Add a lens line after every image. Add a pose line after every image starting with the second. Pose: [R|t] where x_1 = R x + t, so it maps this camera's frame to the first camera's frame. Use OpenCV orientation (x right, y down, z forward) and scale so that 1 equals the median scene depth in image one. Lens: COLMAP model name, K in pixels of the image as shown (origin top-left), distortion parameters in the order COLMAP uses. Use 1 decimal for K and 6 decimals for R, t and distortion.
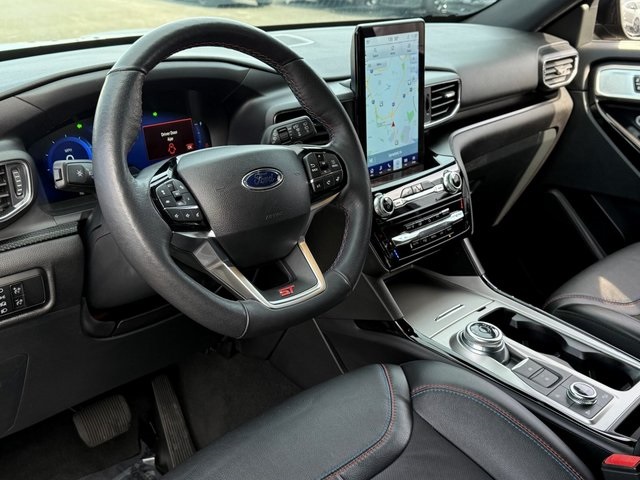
lens RADIAL K [[707.9, 0, 314.6], [0, 707.9, 239.4], [0, 0, 1]] dist [0.072855, 0.000000]
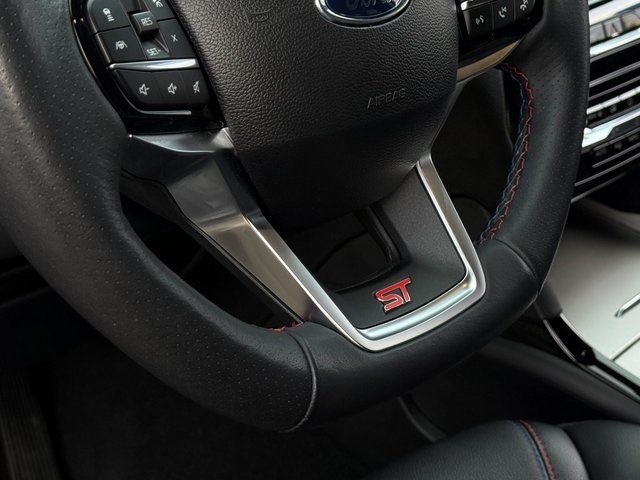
lens RADIAL K [[1131.2, 0, 321.4], [0, 1131.2, 237.6], [0, 0, 1]] dist [-0.005088, 0.000000]
pose [[0.992612, 0.080240, 0.091009, -0.136334], [-0.093623, 0.983645, 0.153874, -0.048403], [-0.077173, -0.161257, 0.983890, 0.404037]]
